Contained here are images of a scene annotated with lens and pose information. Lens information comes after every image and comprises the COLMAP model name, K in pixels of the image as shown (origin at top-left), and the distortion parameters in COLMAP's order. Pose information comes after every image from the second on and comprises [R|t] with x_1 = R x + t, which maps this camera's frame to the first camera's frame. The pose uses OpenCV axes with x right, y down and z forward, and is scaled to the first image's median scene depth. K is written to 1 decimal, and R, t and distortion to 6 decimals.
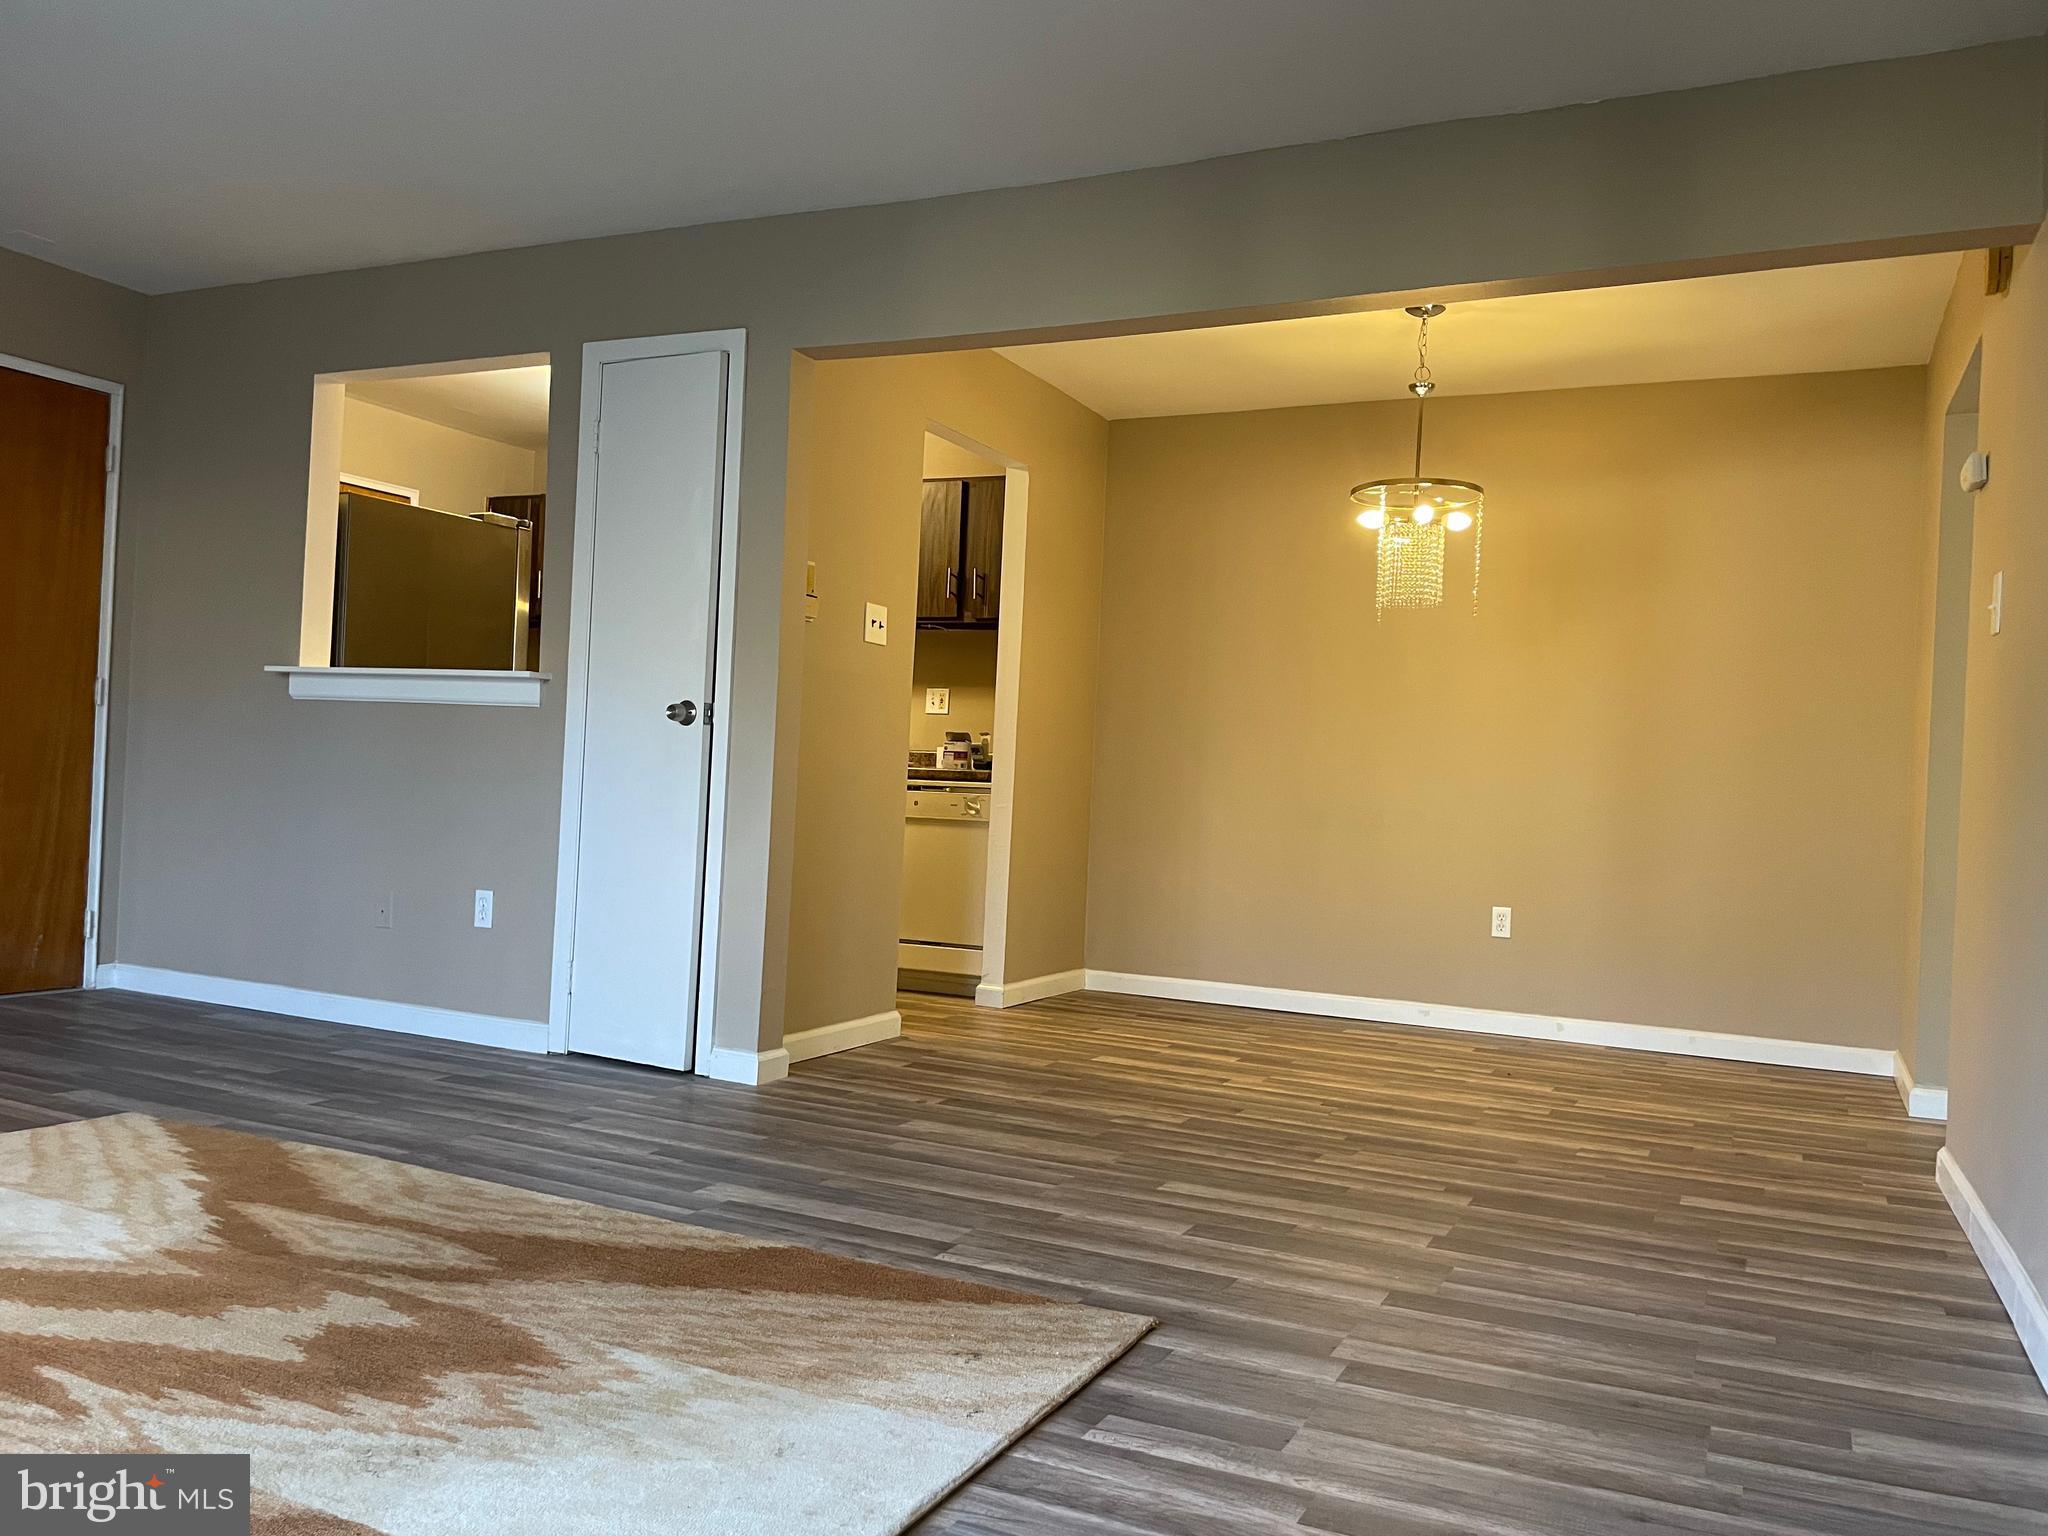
lens RADIAL K [[1581.3, 0, 1024.0], [0, 1581.3, 768.0], [0, 0, 1]] dist [0.003218, 0.003270]
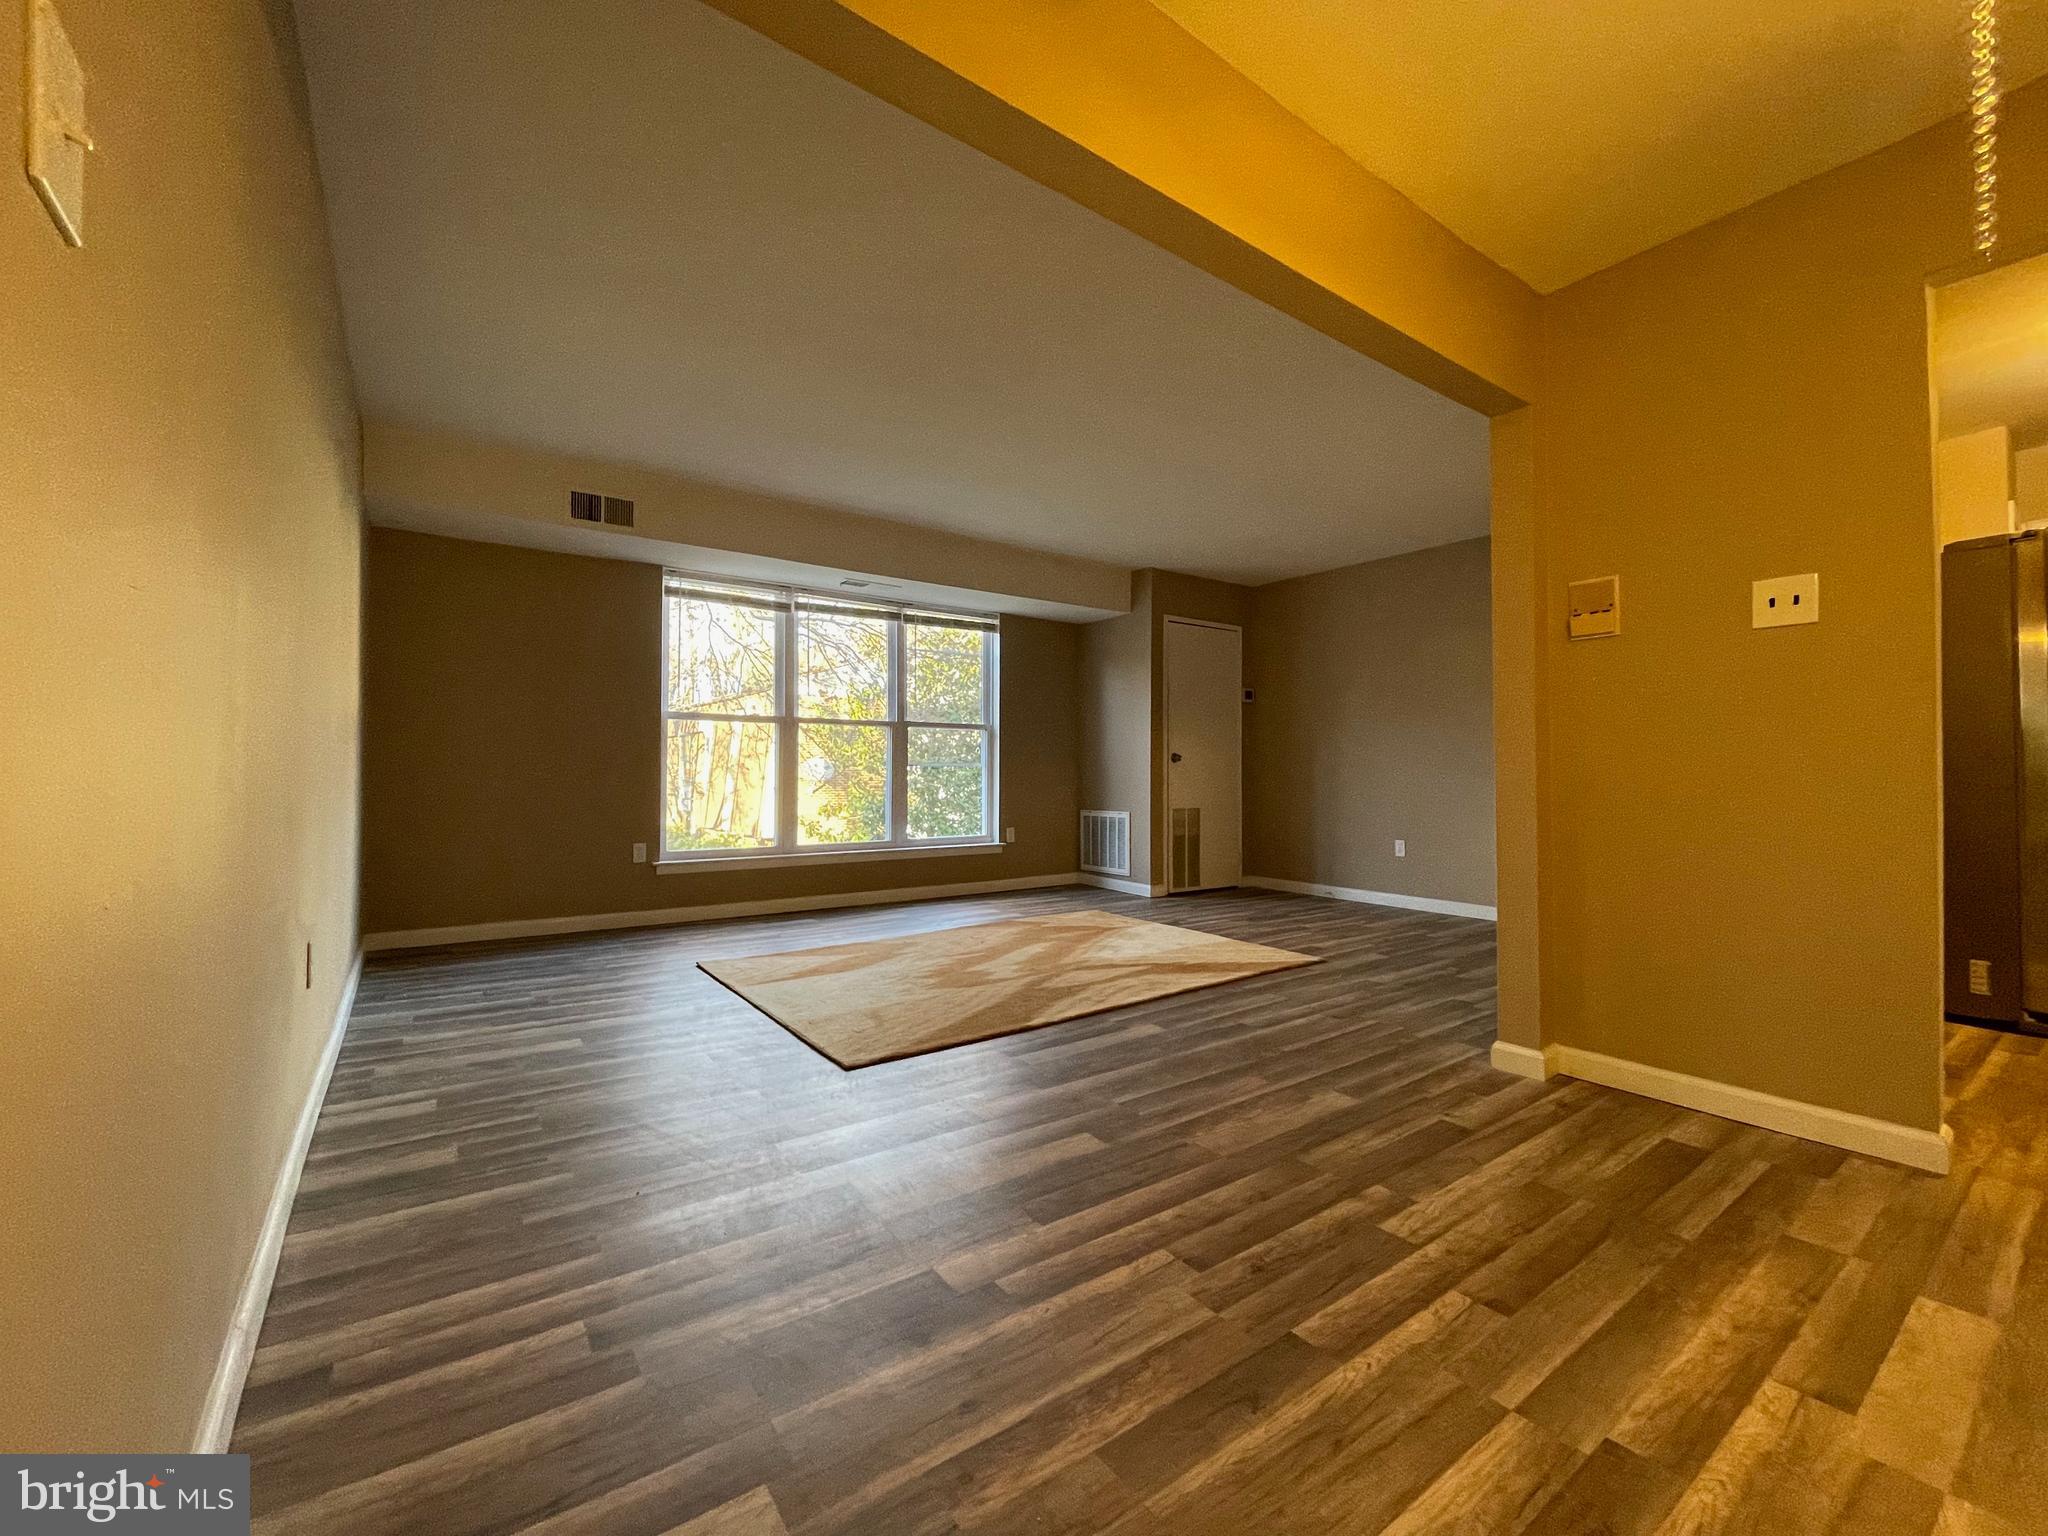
lens RADIAL K [[846.1, 0, 1024.0], [0, 846.1, 768.0], [0, 0, 1]] dist [-0.000005, -0.000098]
pose [[-0.487976, -0.060288, -0.870773, 0.741658], [-0.017025, 0.998079, -0.059561, 0.039829], [0.872691, -0.014239, -0.488065, 1.409591]]
